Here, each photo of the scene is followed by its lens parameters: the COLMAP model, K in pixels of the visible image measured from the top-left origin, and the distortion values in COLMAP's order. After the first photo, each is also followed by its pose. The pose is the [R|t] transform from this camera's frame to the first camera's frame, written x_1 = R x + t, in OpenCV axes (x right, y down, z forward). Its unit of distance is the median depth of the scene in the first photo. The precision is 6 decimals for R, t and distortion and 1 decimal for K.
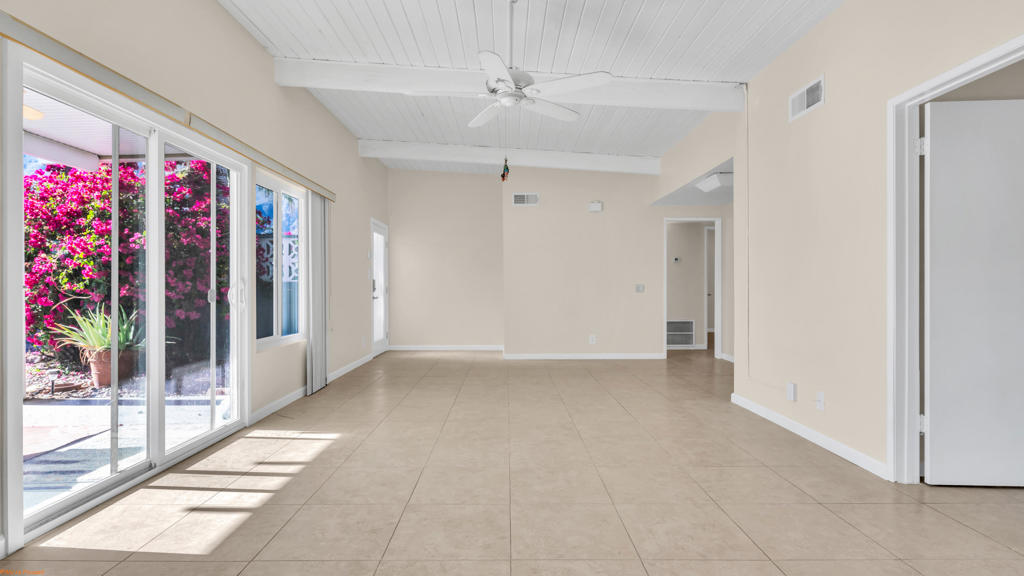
lens RADIAL K [[498.7, 0, 512.1], [0, 498.7, 289.3], [0, 0, 1]] dist [0.007140, -0.000231]
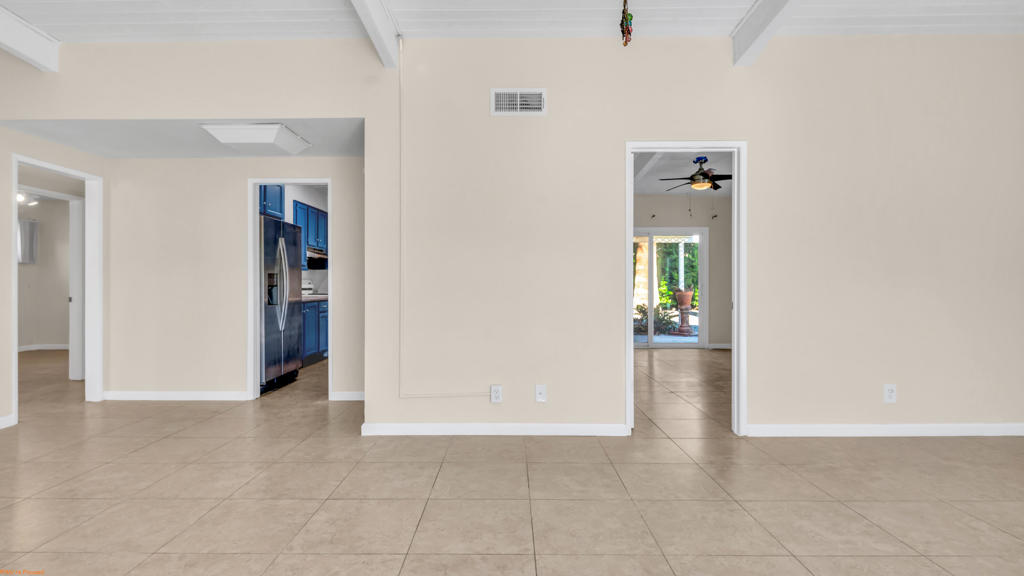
lens RADIAL K [[498.7, 0, 510.7], [0, 498.7, 288.8], [0, 0, 1]] dist [0.007140, -0.000231]
pose [[0.020629, 0.001147, 0.999787, -0.375736], [0.001752, 0.999998, -0.001184, 0.001471], [-0.999786, 0.001776, 0.020627, 0.882357]]
